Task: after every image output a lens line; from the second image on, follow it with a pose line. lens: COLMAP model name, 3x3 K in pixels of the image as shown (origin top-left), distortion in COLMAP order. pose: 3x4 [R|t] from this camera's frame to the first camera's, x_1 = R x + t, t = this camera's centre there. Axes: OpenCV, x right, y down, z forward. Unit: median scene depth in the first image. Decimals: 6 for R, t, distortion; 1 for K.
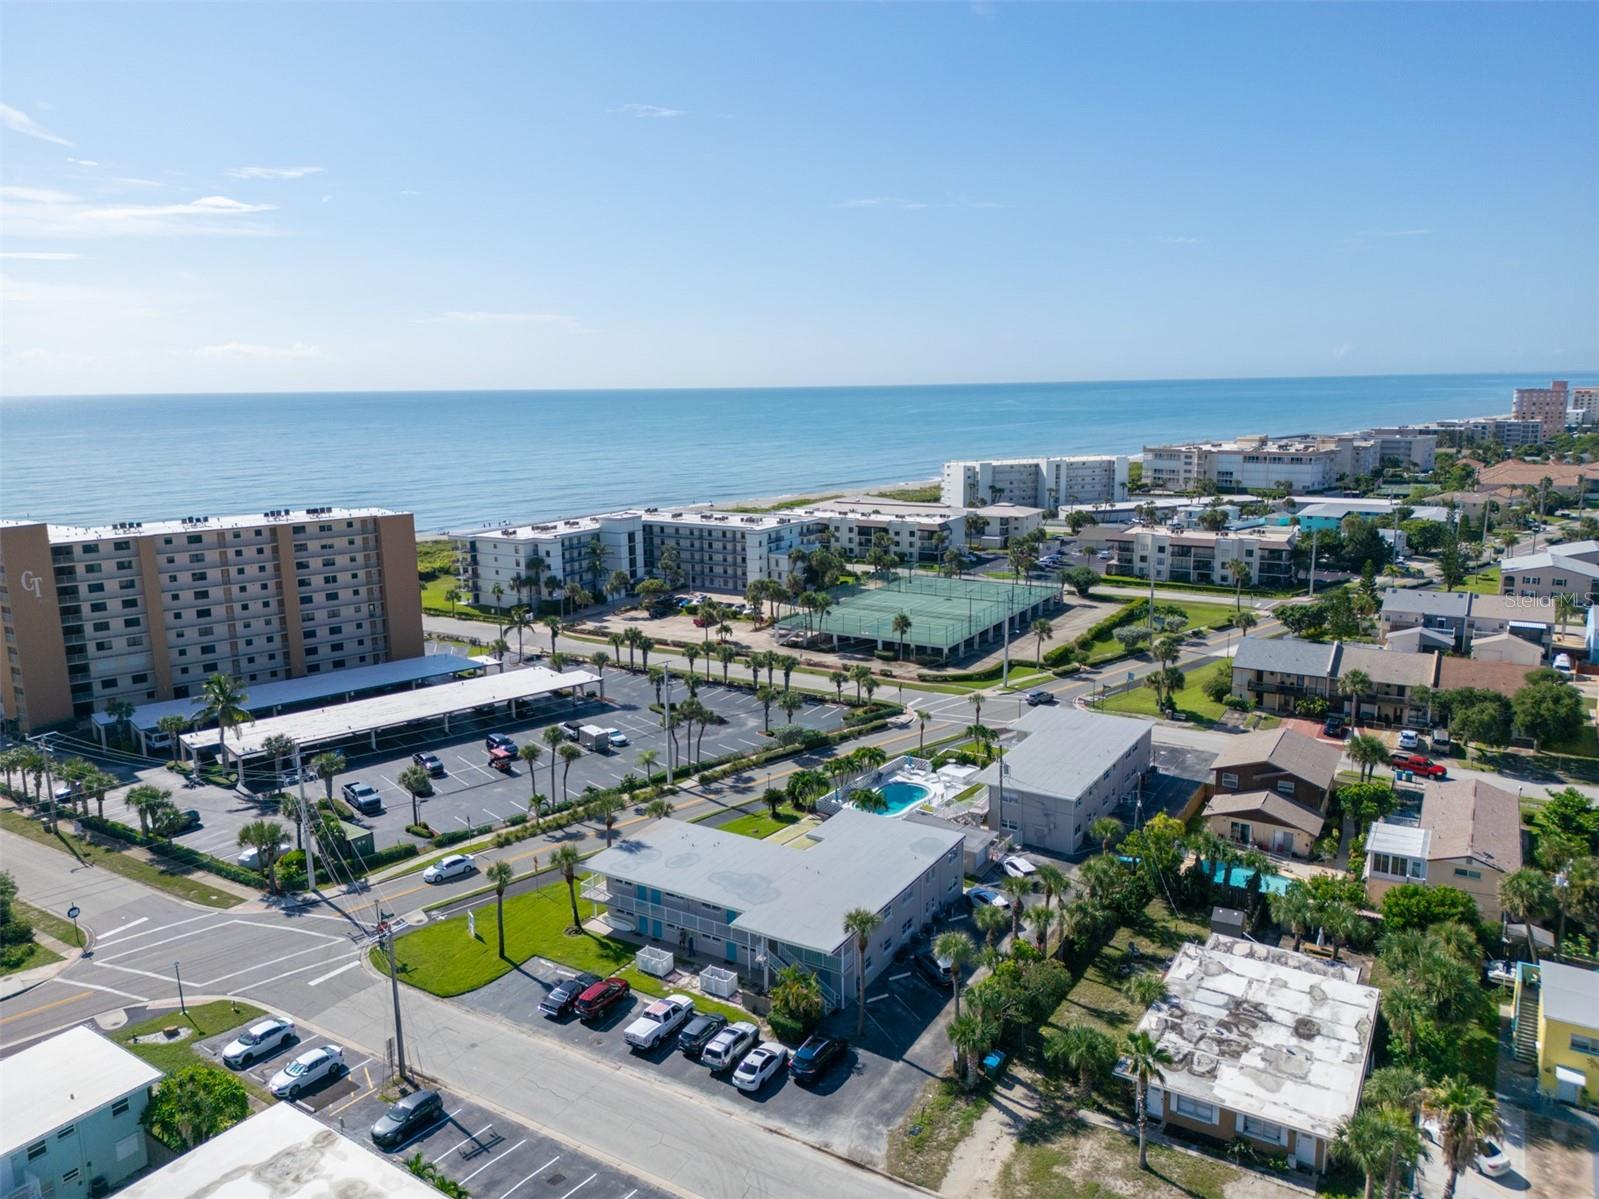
lens RADIAL K [[1111.8, 0, 799.5], [0, 1111.8, 599.5], [0, 0, 1]] dist [0.086163, -0.094653]
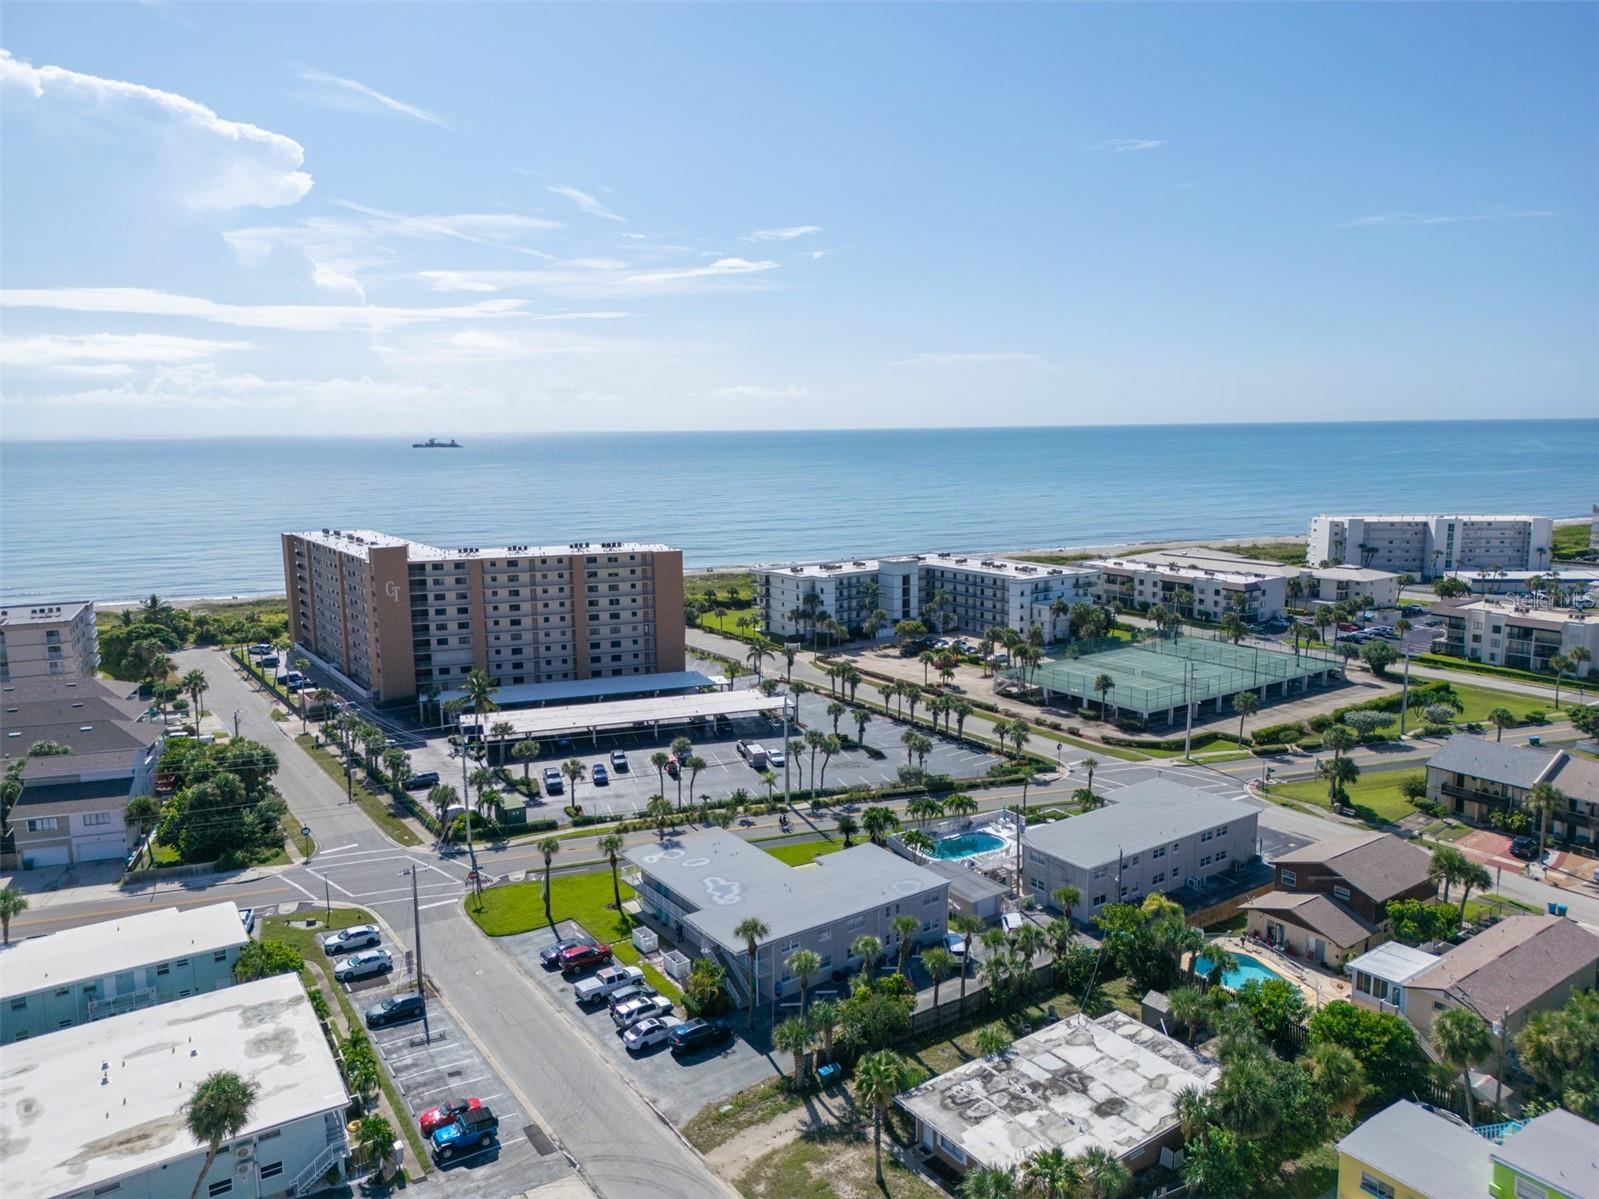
lens RADIAL K [[1111.8, 0, 799.5], [0, 1111.8, 599.5], [0, 0, 1]] dist [0.086163, -0.094653]
pose [[0.920422, 0.065363, -0.385424, 0.231679], [-0.077318, 0.996885, -0.015583, -0.017312], [0.383205, 0.044143, 0.922608, -0.030014]]
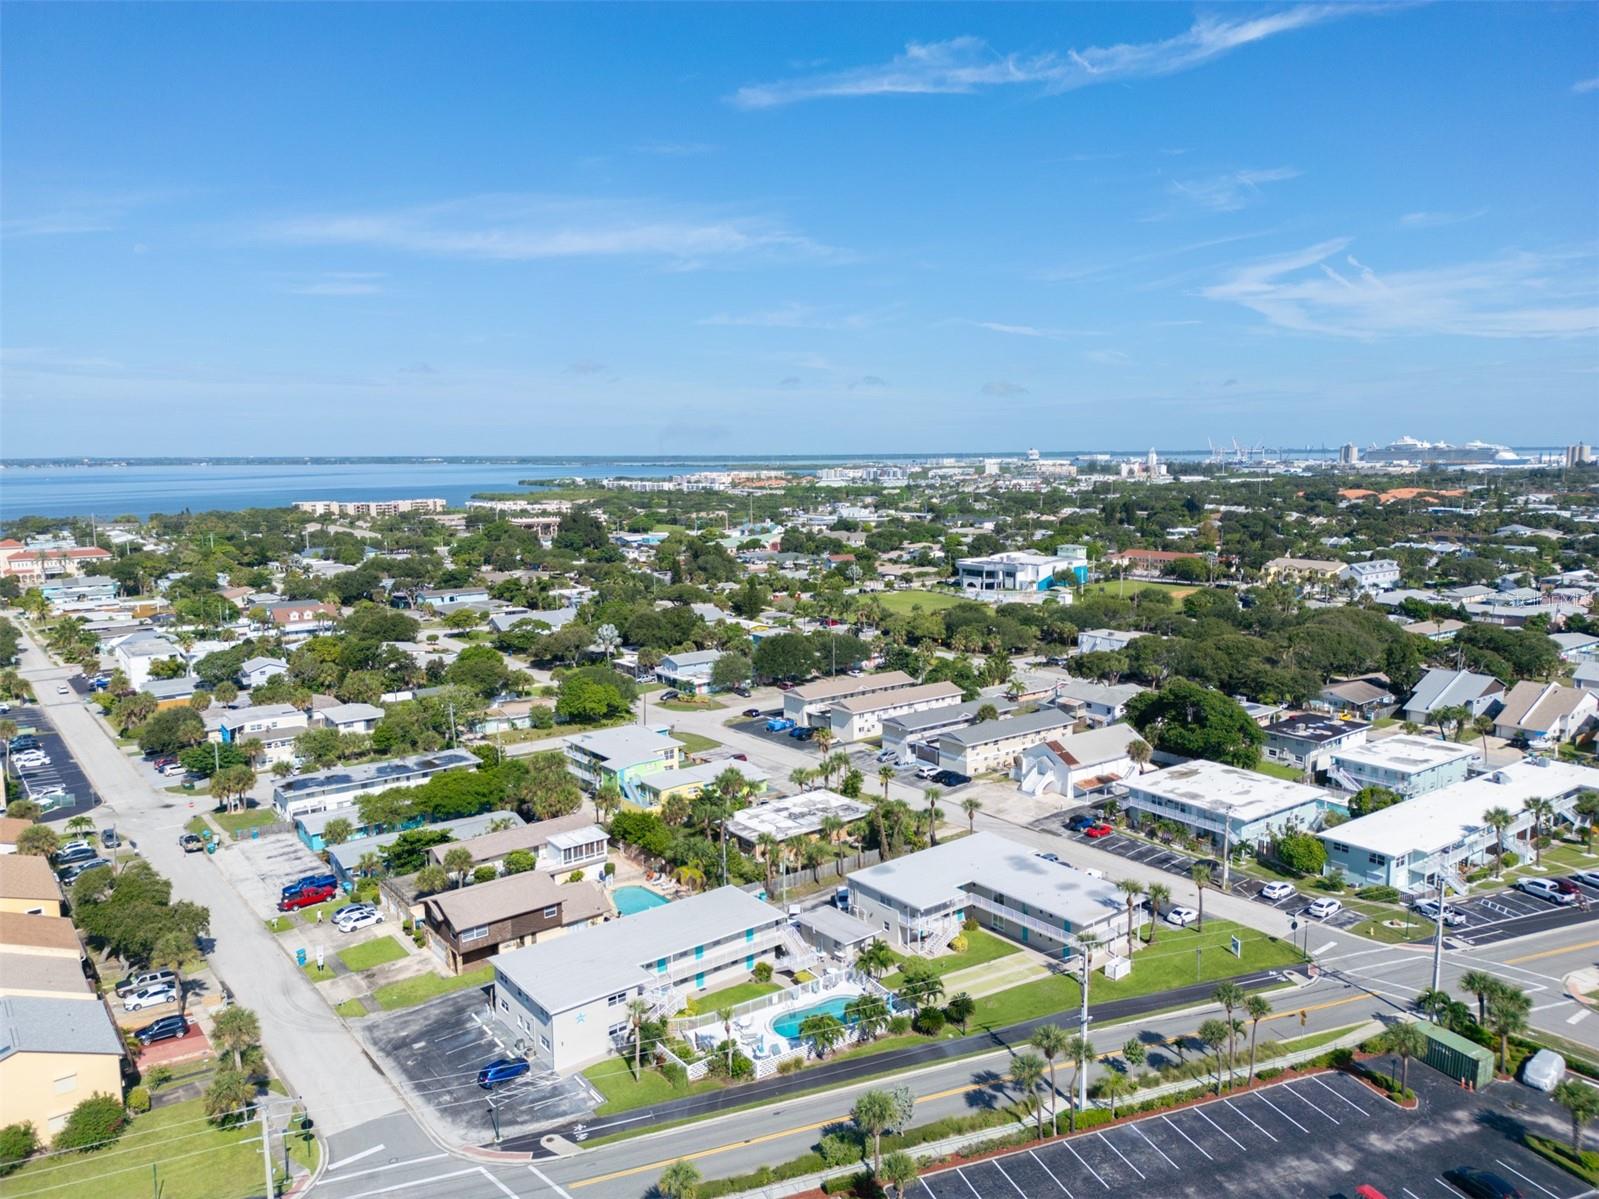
lens RADIAL K [[1111.8, 0, 799.5], [0, 1111.8, 599.5], [0, 0, 1]] dist [0.086163, -0.094653]
pose [[-0.941151, -0.019940, 0.337396, -0.135429], [0.088331, 0.949053, 0.302484, -0.284958], [-0.326239, 0.314486, -0.891441, 1.183880]]
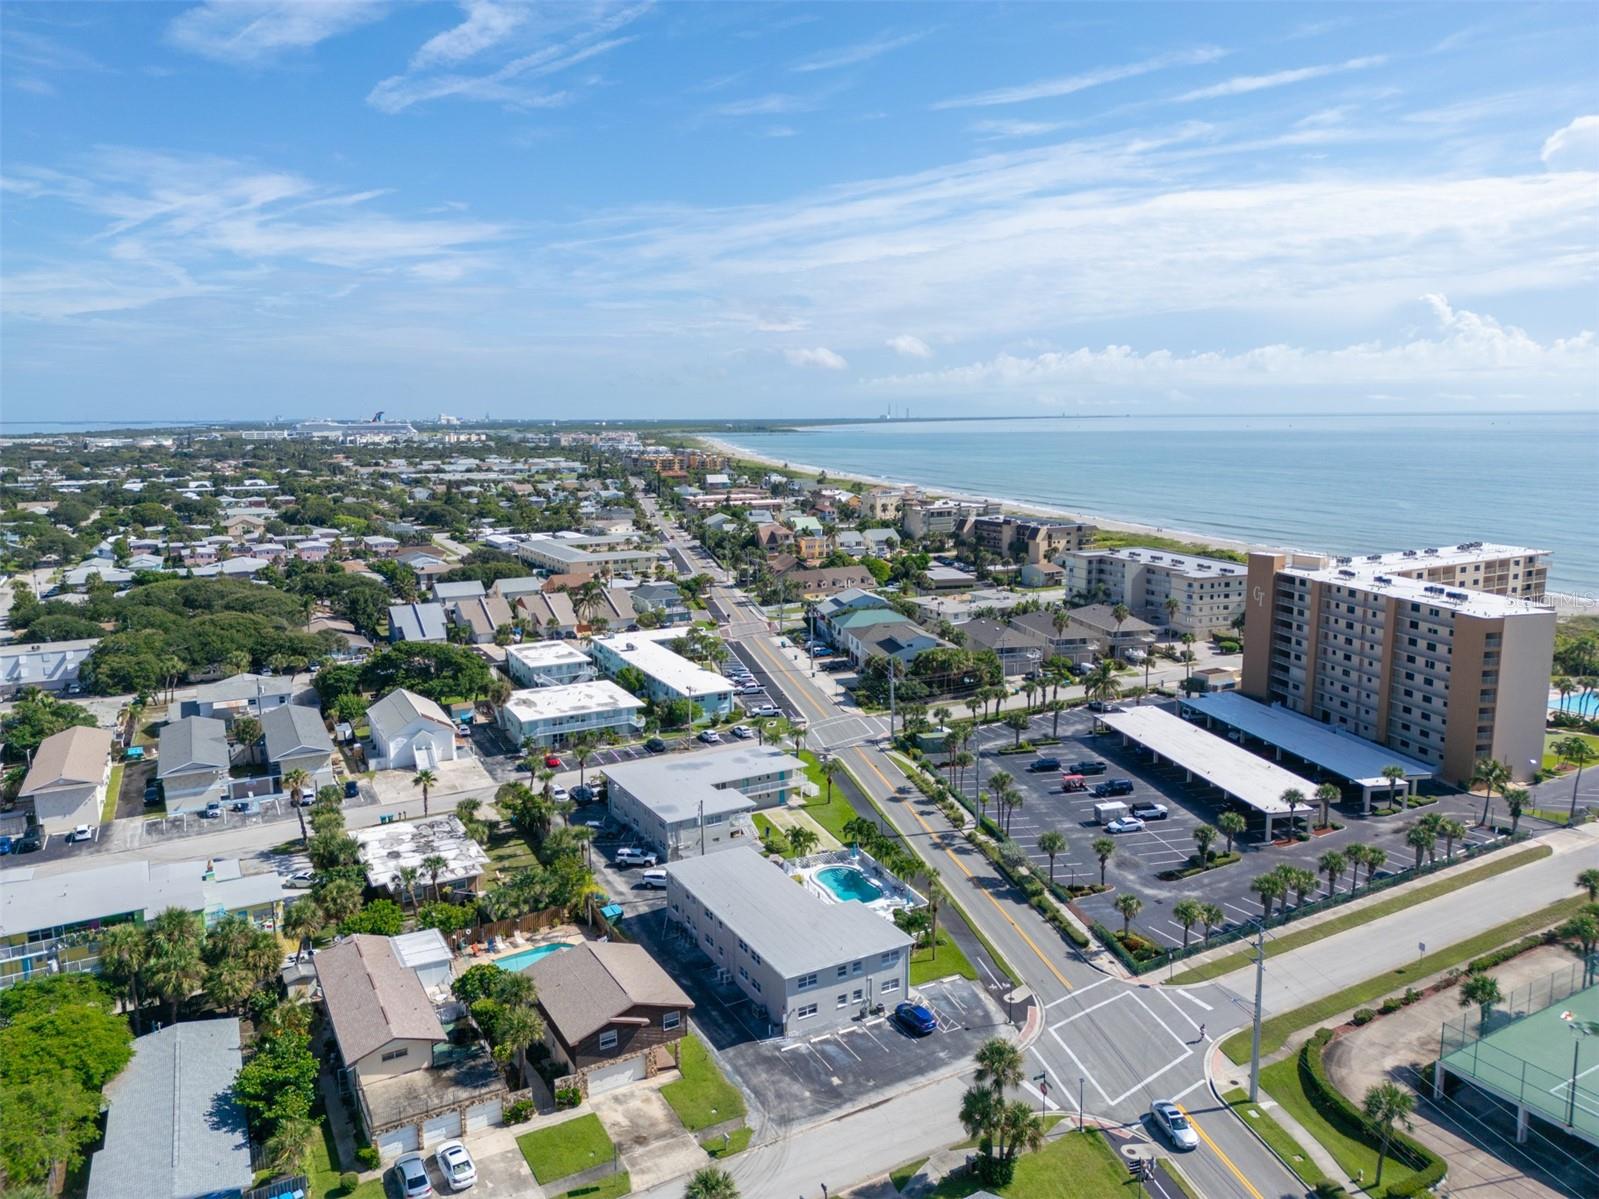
lens RADIAL K [[1111.8, 0, 799.5], [0, 1111.8, 599.5], [0, 0, 1]] dist [0.086163, -0.094653]
pose [[-0.478192, 0.163652, -0.862873, 0.687614], [-0.150525, 0.952676, 0.264102, -0.250167], [0.865260, 0.256176, -0.430929, 0.942960]]
